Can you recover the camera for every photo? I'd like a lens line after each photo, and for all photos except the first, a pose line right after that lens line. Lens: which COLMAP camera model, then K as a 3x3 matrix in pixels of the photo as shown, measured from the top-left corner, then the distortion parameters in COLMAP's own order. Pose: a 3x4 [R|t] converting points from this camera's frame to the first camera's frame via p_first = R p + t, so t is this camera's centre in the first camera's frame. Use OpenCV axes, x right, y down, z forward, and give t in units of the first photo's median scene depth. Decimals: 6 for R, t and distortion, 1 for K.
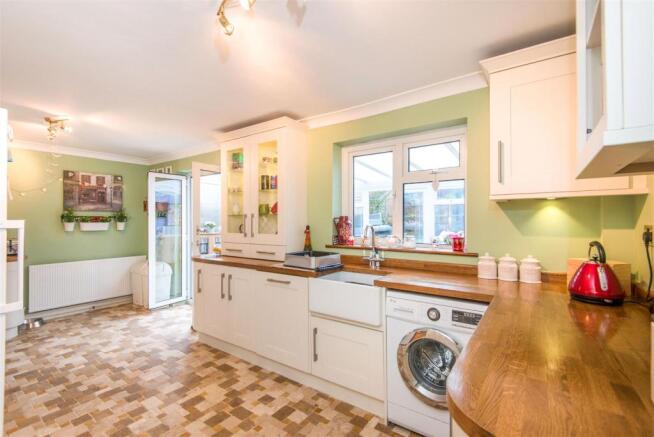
lens RADIAL K [[302.6, 0, 326.6], [0, 302.6, 216.9], [0, 0, 1]] dist [0.000835, -0.000726]
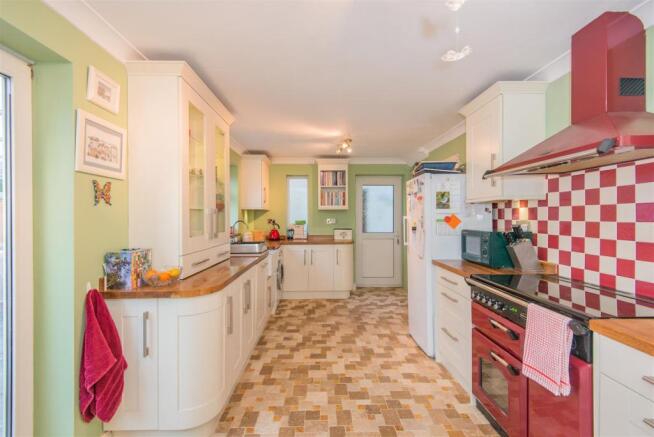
lens RADIAL K [[302.6, 0, 326.1], [0, 302.6, 216.5], [0, 0, 1]] dist [0.000835, -0.000726]
pose [[-0.607377, 0.006804, 0.794385, -1.424018], [0.003760, 0.999977, -0.005690, 0.016950], [-0.794405, -0.000469, -0.607389, 1.673492]]
